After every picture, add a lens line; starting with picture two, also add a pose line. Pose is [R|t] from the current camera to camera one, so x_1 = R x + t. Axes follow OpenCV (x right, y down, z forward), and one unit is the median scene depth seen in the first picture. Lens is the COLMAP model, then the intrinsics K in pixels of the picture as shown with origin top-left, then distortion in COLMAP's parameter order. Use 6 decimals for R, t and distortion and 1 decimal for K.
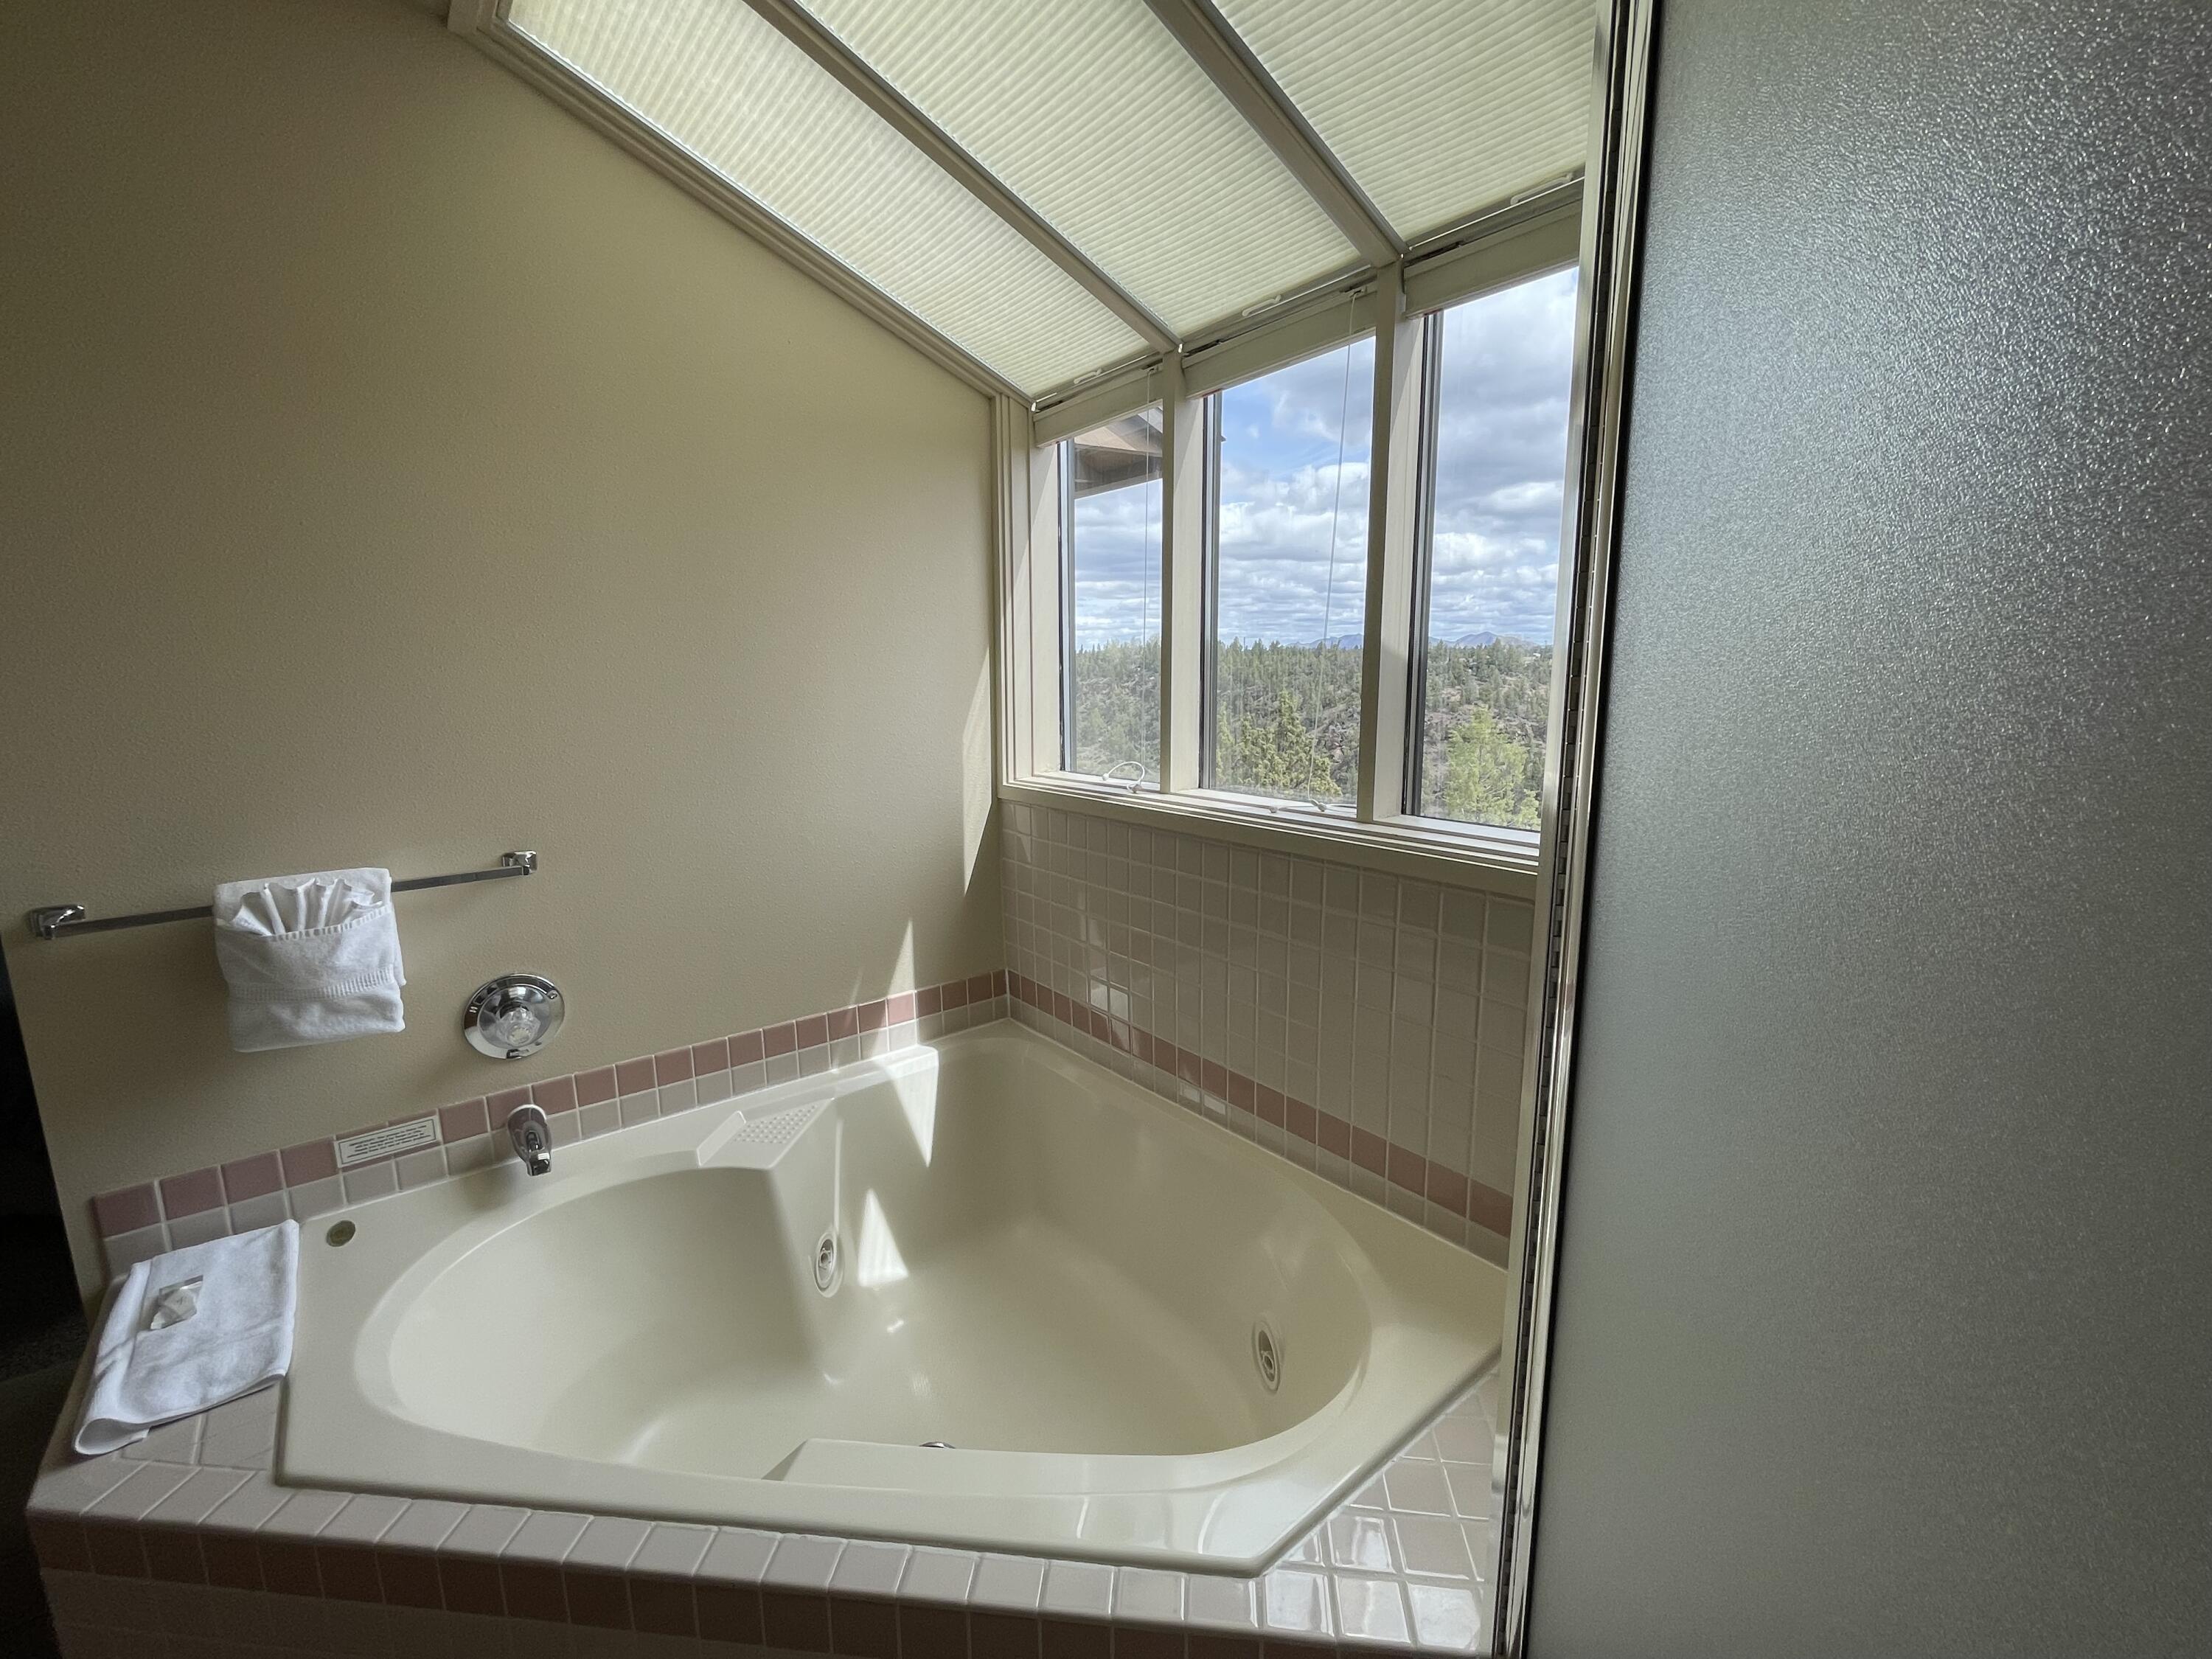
lens RADIAL K [[943.1, 0, 1106.0], [0, 943.1, 829.5], [0, 0, 1]] dist [-0.001182, 0.000062]
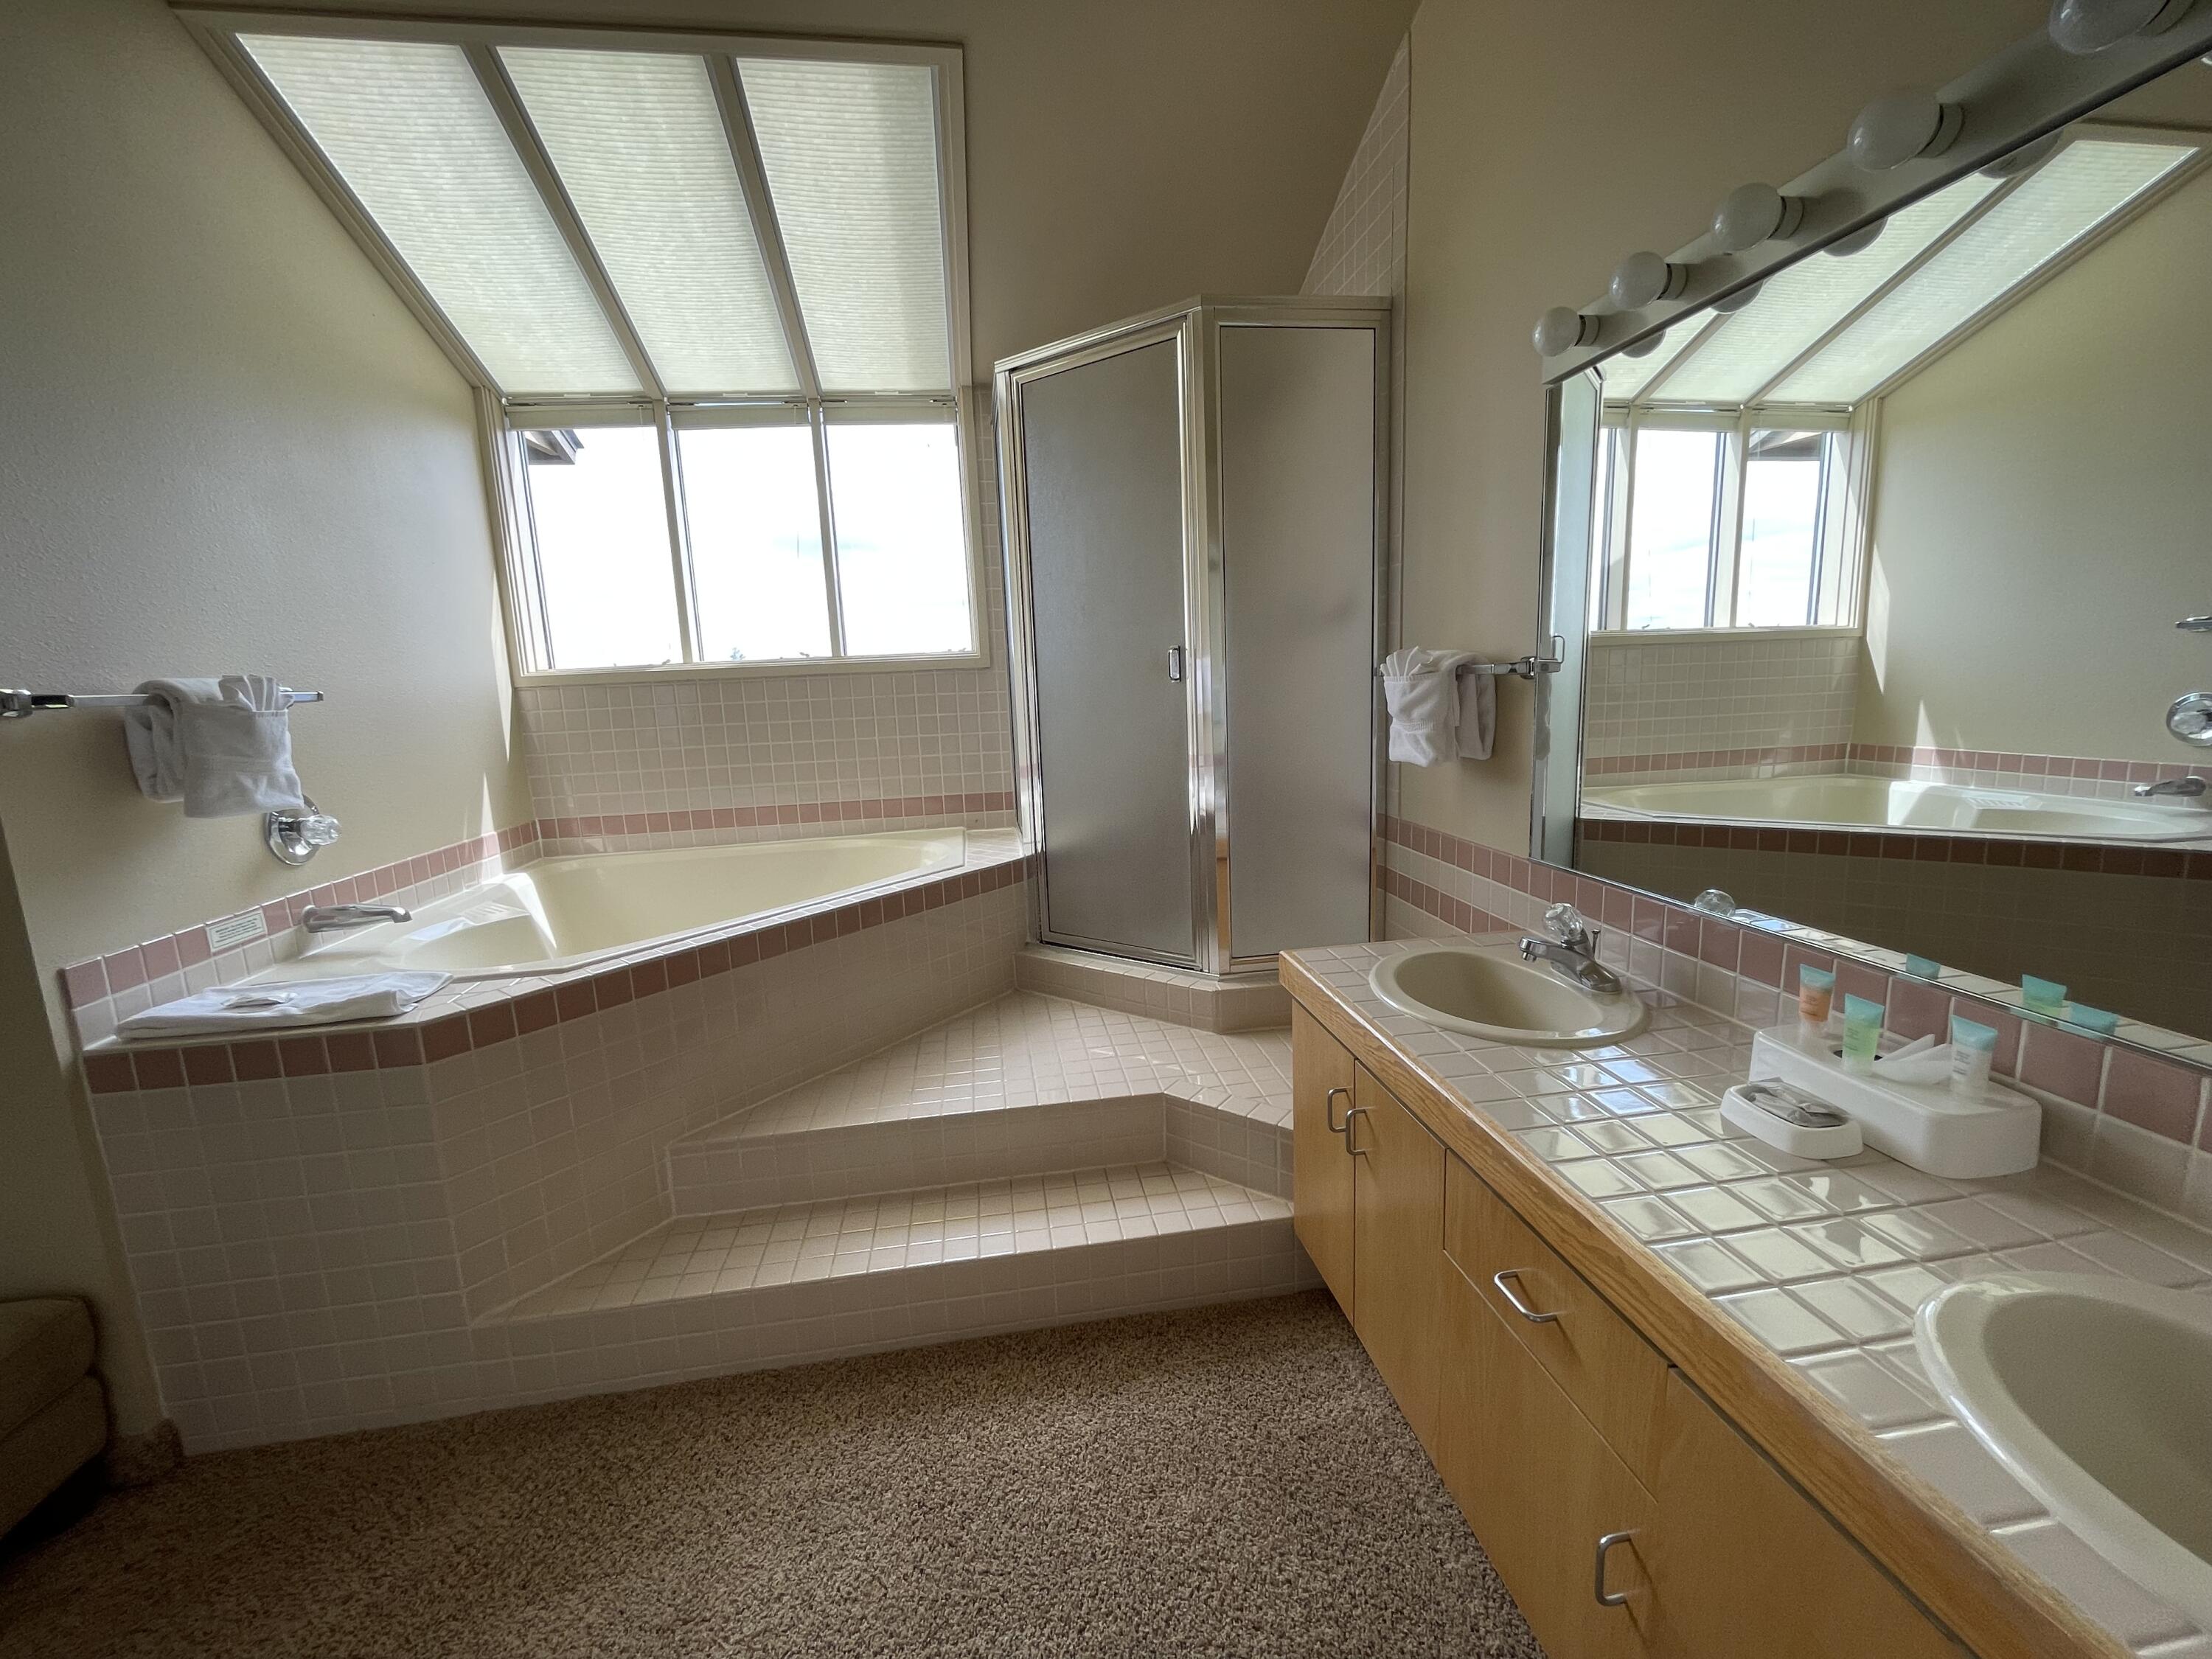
lens RADIAL K [[894.1, 0, 1106.0], [0, 894.1, 829.5], [0, 0, 1]] dist [-0.005238, 0.000072]
pose [[0.499832, -0.151824, 0.852712, -1.052834], [0.187019, 0.980210, 0.064901, 0.312666], [-0.845690, 0.127034, 0.518334, -0.434276]]
